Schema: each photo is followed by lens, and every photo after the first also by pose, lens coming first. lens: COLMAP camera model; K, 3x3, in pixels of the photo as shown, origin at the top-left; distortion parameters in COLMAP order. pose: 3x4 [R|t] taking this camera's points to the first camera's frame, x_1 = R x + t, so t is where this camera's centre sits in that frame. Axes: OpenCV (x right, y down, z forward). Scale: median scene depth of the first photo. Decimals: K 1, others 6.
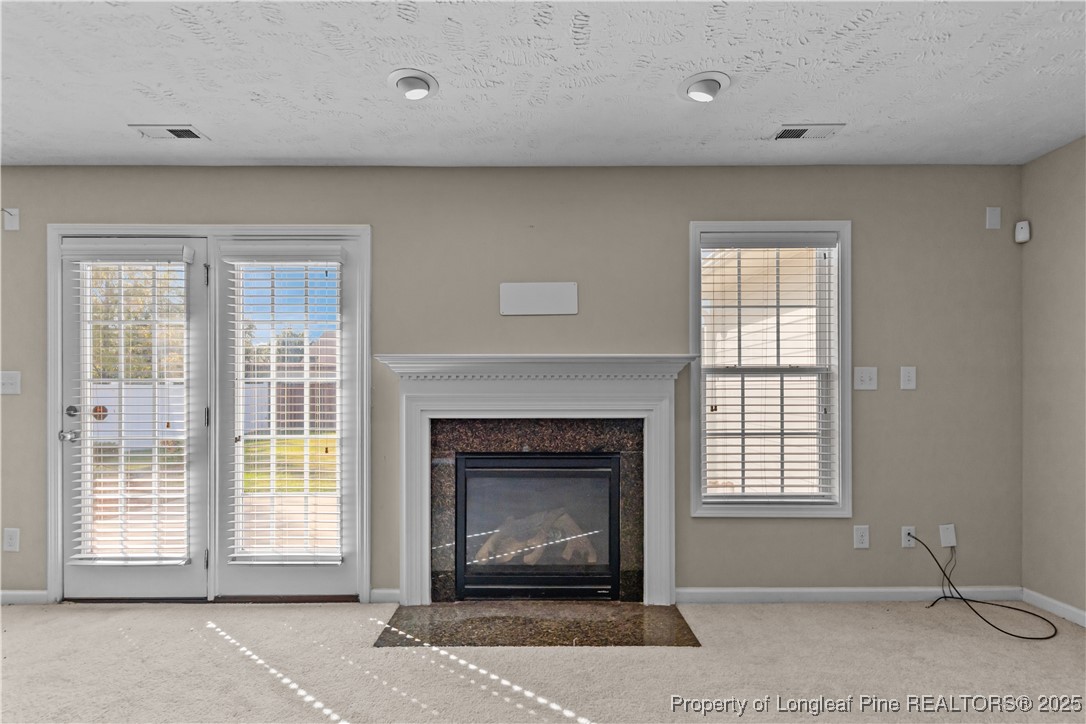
lens RADIAL K [[567.5, 0, 543.0], [0, 567.5, 362.0], [0, 0, 1]] dist [0.014547, 0.000241]
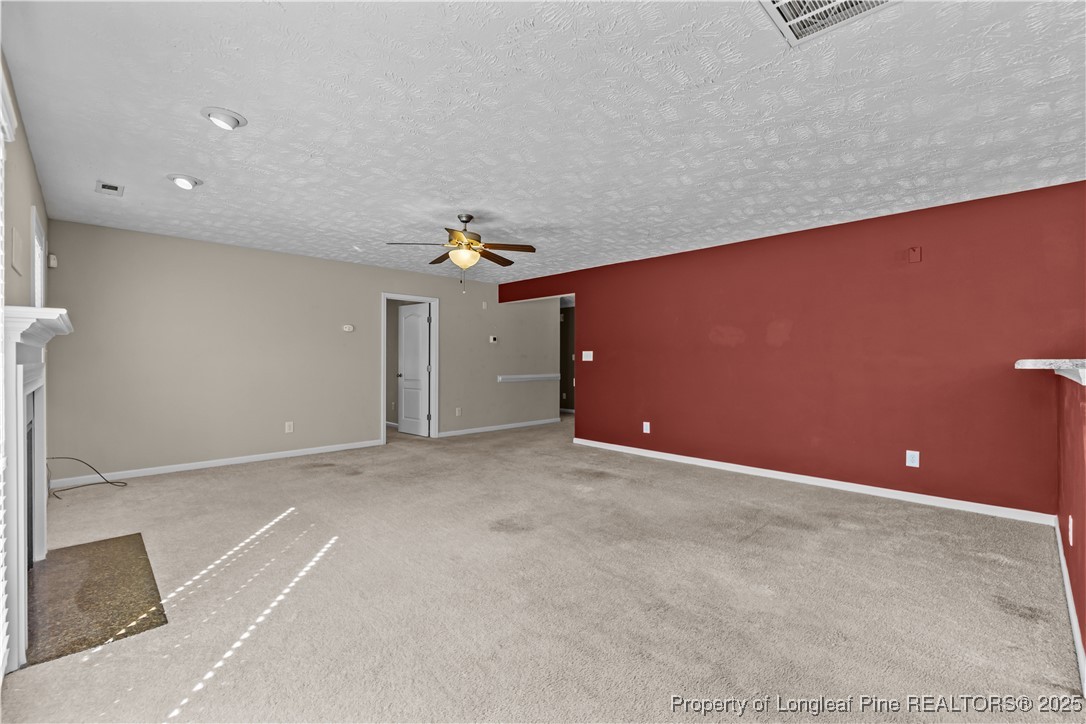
lens RADIAL K [[474.2, 0, 543.0], [0, 474.2, 362.0], [0, 0, 1]] dist [0.000046, 0.000018]
pose [[-0.703567, -0.005548, 0.710607, -1.282762], [-0.007123, 0.999974, 0.000754, 0.050152], [-0.710593, -0.004531, -0.703589, 1.095639]]
